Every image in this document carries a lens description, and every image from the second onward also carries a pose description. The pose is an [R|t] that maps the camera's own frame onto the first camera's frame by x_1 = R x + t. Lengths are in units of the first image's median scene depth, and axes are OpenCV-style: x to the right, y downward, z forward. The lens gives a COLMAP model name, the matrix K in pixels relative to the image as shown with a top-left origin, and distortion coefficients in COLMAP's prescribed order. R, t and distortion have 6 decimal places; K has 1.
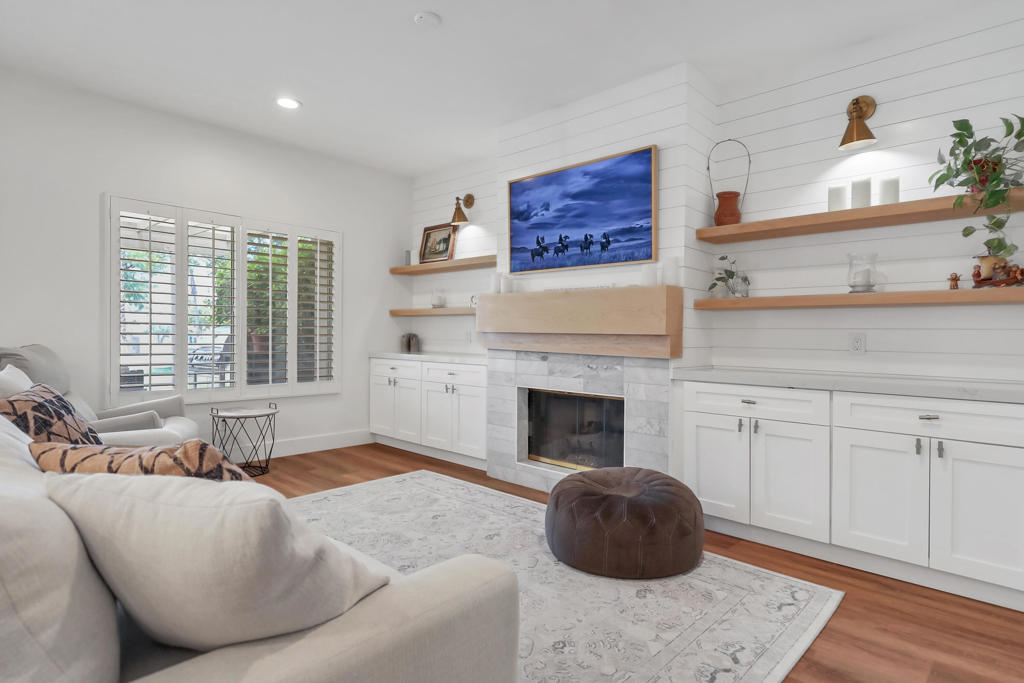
lens RADIAL K [[551.5, 0, 513.3], [0, 551.5, 339.5], [0, 0, 1]] dist [-0.013176, 0.001450]
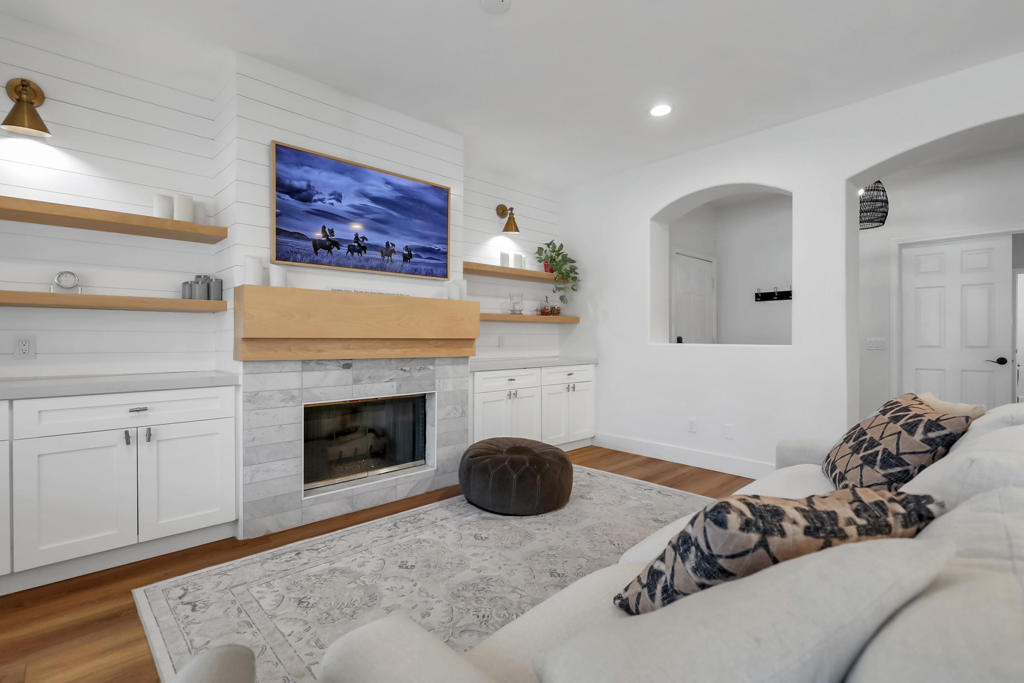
lens RADIAL K [[479.5, 0, 513.1], [0, 479.5, 336.5], [0, 0, 1]] dist [0.002734, -0.000185]
pose [[0.046895, -0.007128, 0.998874, -0.746803], [0.012481, 0.999901, 0.006550, -0.016752], [-0.998822, 0.012160, 0.046980, 0.720295]]
